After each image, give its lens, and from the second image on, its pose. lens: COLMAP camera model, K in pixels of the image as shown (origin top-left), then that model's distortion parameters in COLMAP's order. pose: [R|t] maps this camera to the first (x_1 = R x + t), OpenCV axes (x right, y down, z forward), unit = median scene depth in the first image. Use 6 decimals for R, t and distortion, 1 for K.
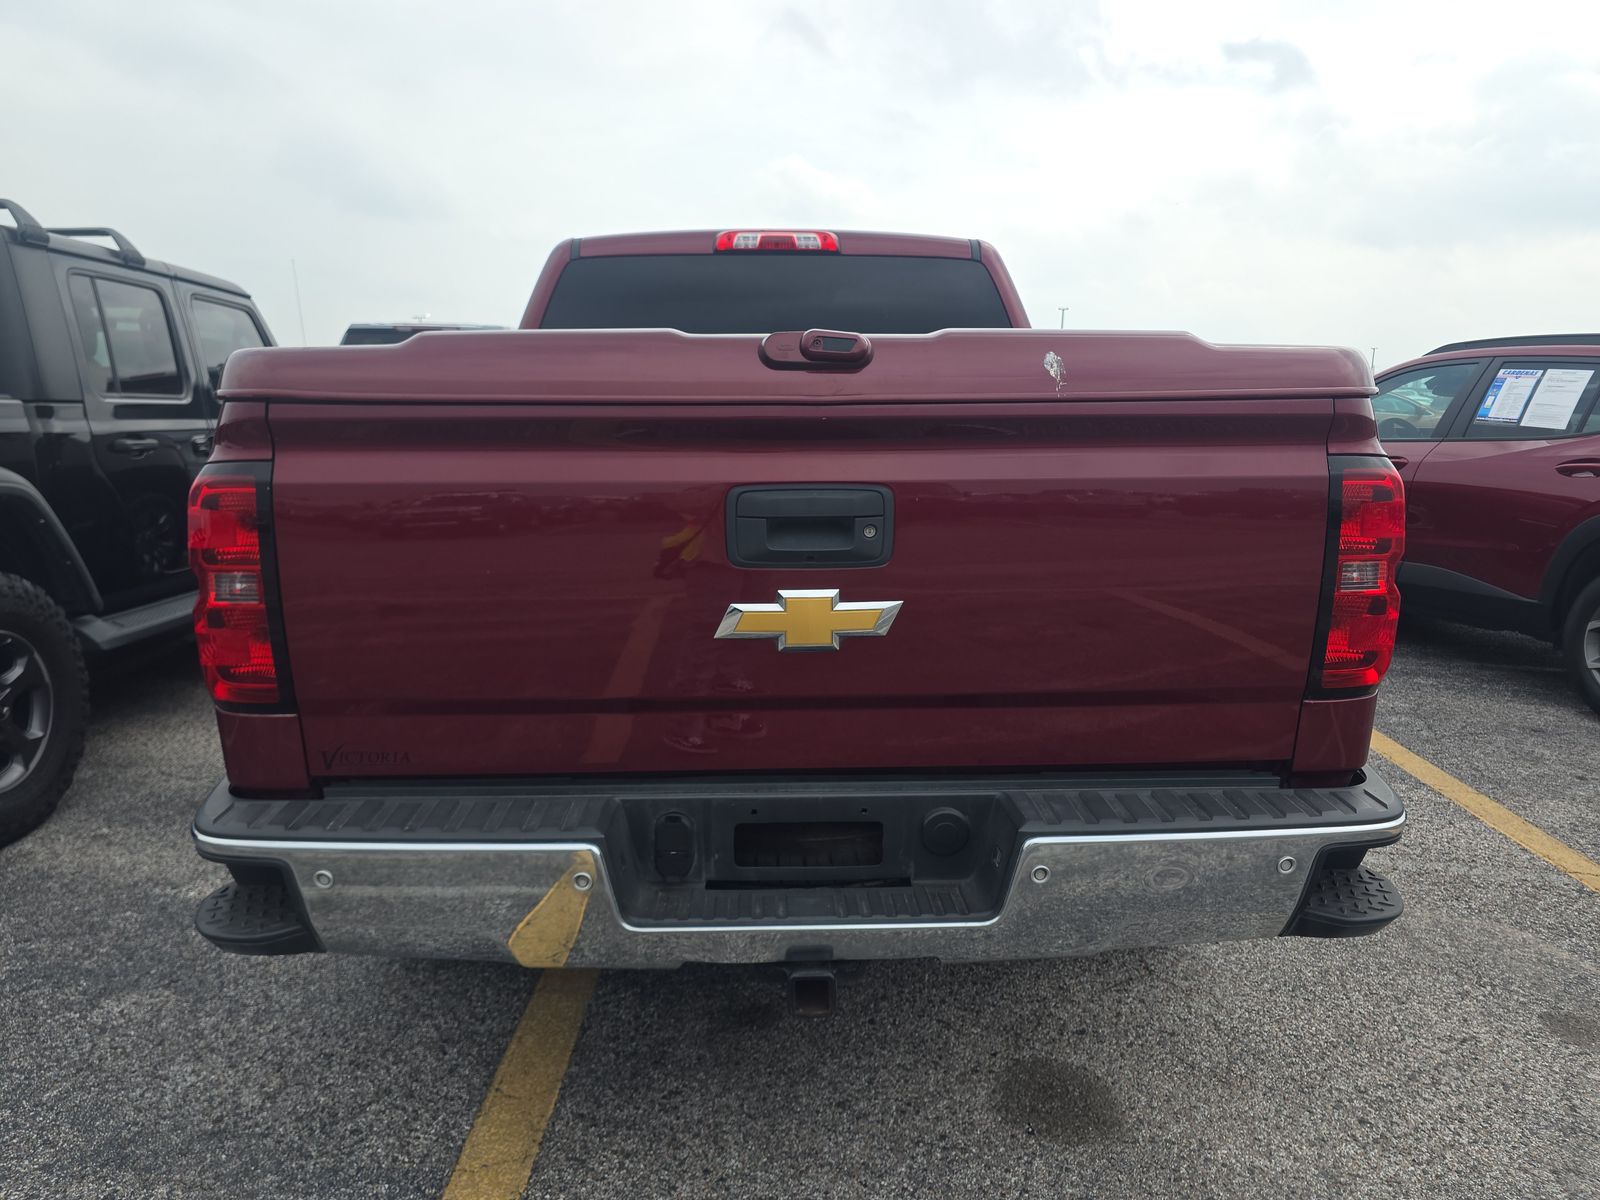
lens RADIAL K [[1053.8, 0, 800.0], [0, 1053.8, 600.0], [0, 0, 1]] dist [0.065800, -0.075148]
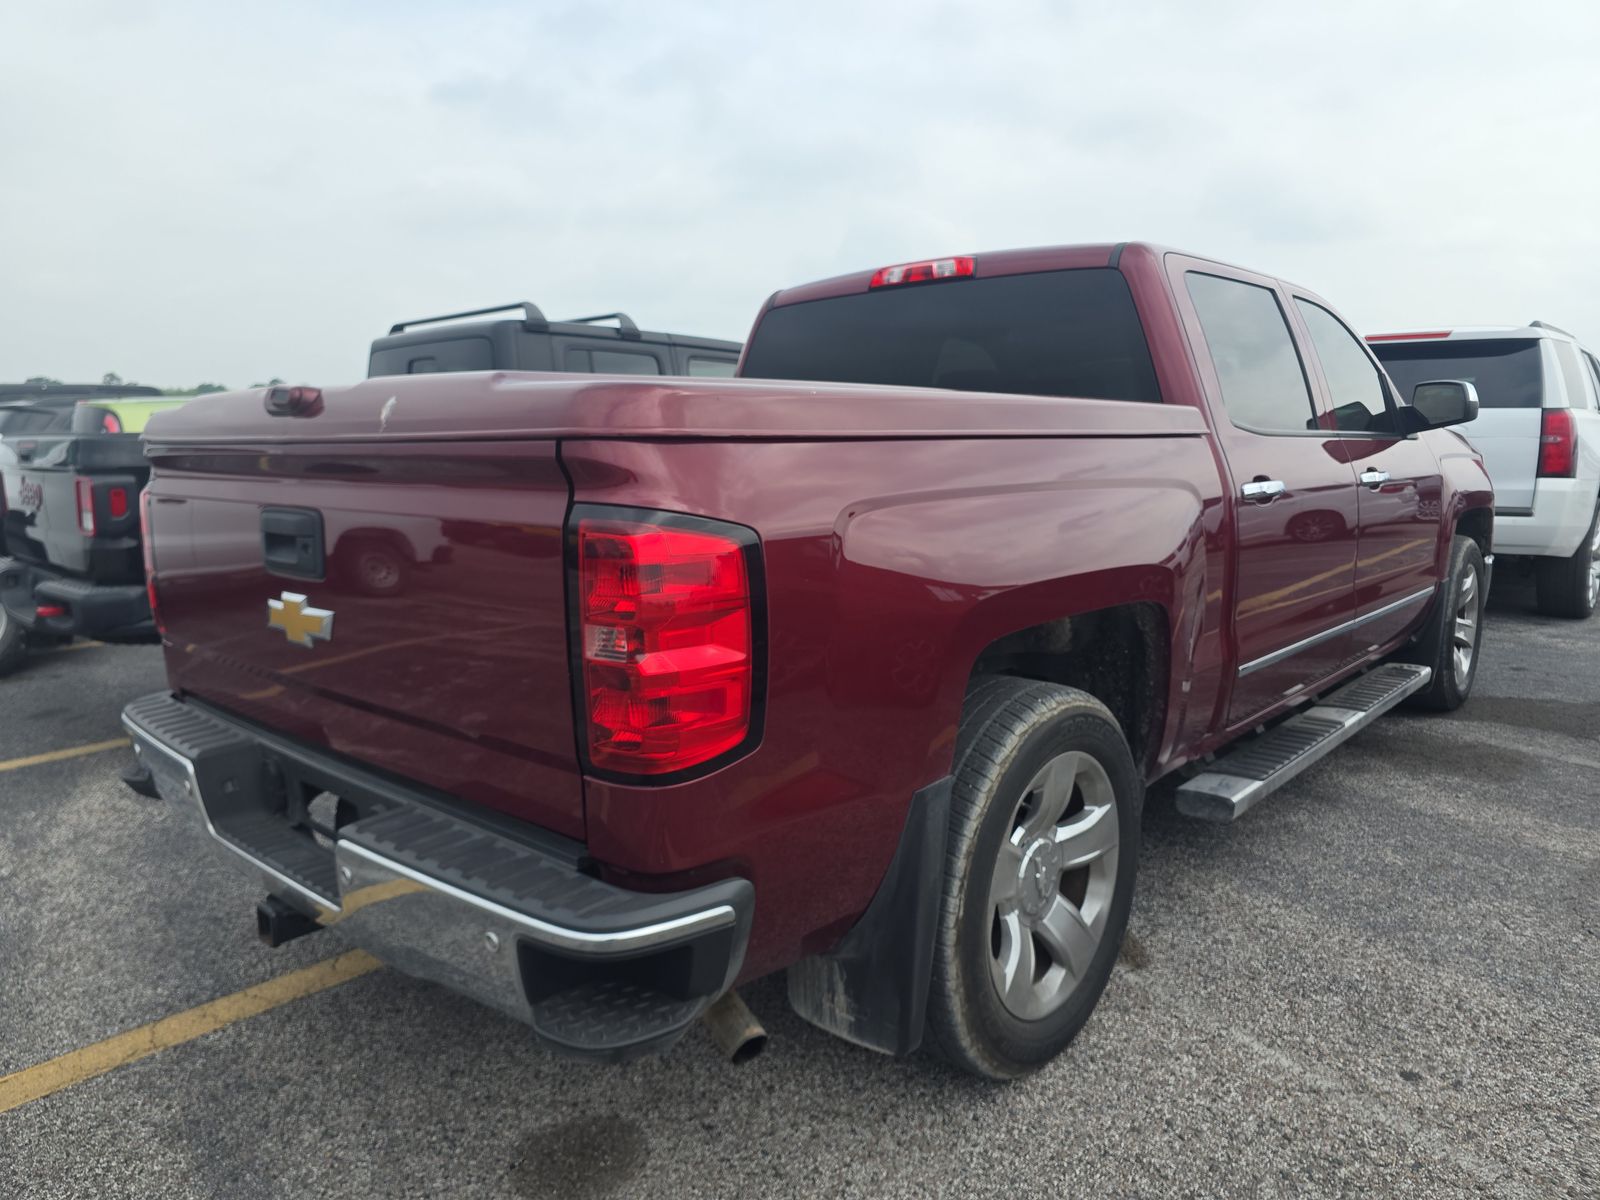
lens RADIAL K [[1053.8, 0, 800.0], [0, 1053.8, 600.0], [0, 0, 1]] dist [0.065800, -0.075148]
pose [[0.724691, 0.100717, -0.681674, 1.138608], [-0.118914, 0.992698, 0.020252, -0.087395], [0.678736, 0.066384, 0.731376, 0.443324]]
